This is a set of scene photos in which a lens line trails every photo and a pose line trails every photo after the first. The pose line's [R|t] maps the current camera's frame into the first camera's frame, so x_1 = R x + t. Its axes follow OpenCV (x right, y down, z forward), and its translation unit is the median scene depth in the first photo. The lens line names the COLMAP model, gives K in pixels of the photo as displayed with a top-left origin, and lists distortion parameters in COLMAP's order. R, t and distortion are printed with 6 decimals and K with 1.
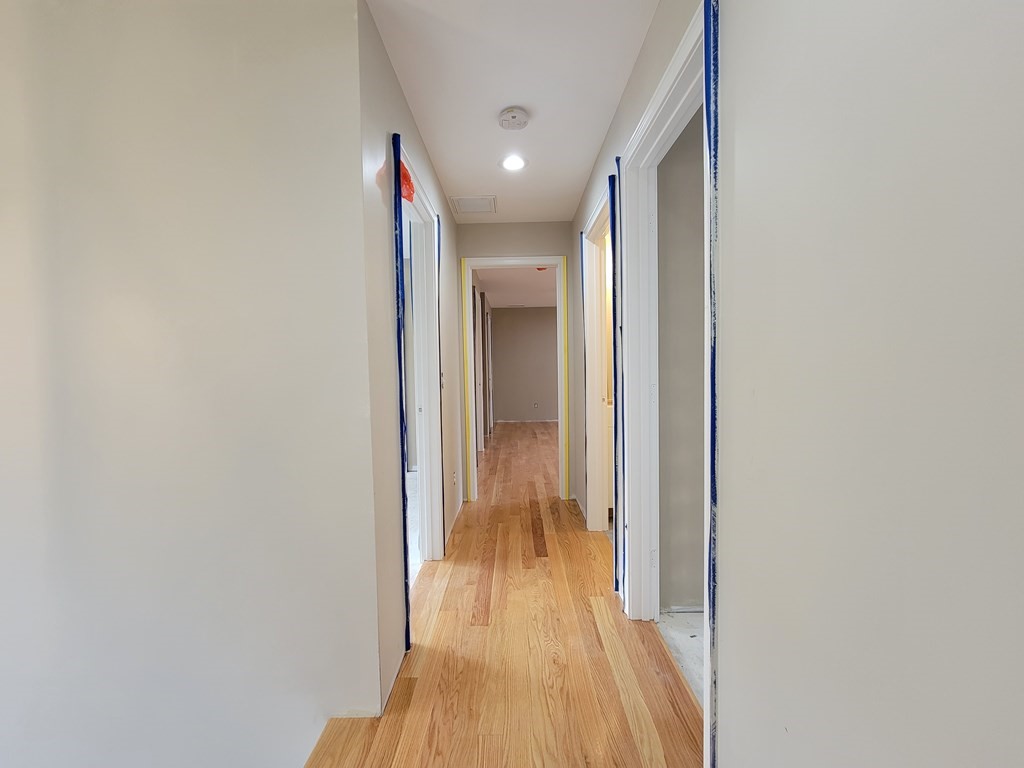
lens RADIAL K [[417.4, 0, 509.0], [0, 417.4, 382.2], [0, 0, 1]] dist [-0.003241, -0.000270]
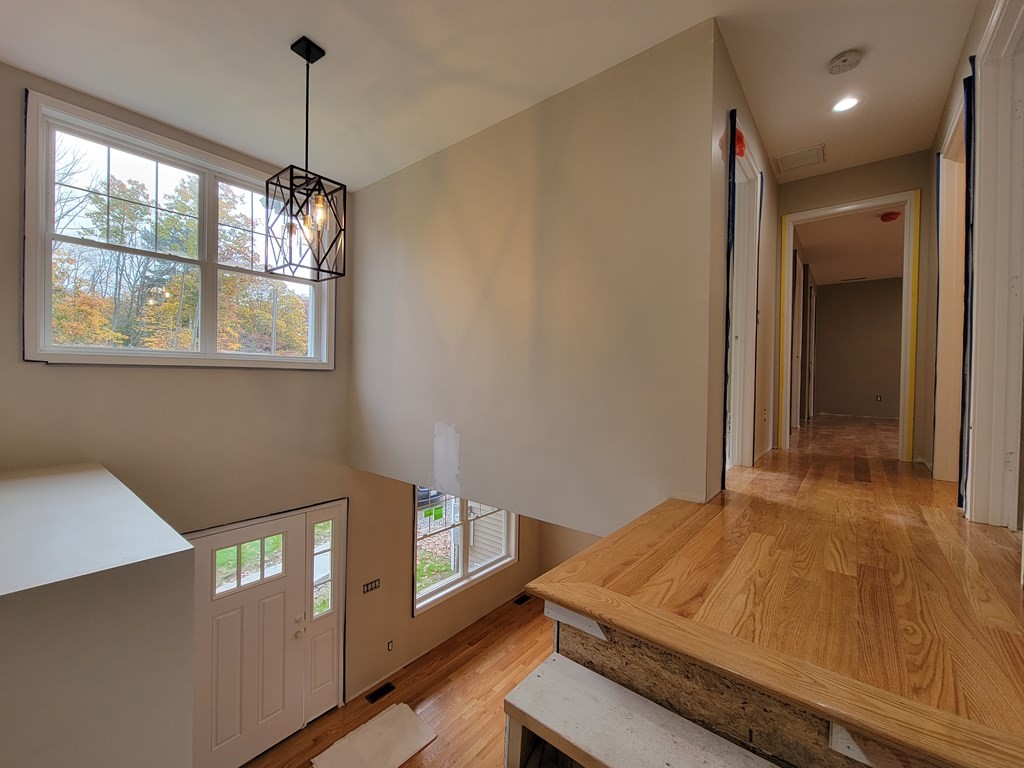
lens RADIAL K [[421.1, 0, 508.8], [0, 421.1, 379.9], [0, 0, 1]] dist [-0.003290, -0.000385]
pose [[0.781245, 0.038691, -0.623025, 0.033235], [-0.055681, 0.998418, -0.007818, 0.234108], [0.621737, 0.040798, 0.782163, -0.342943]]
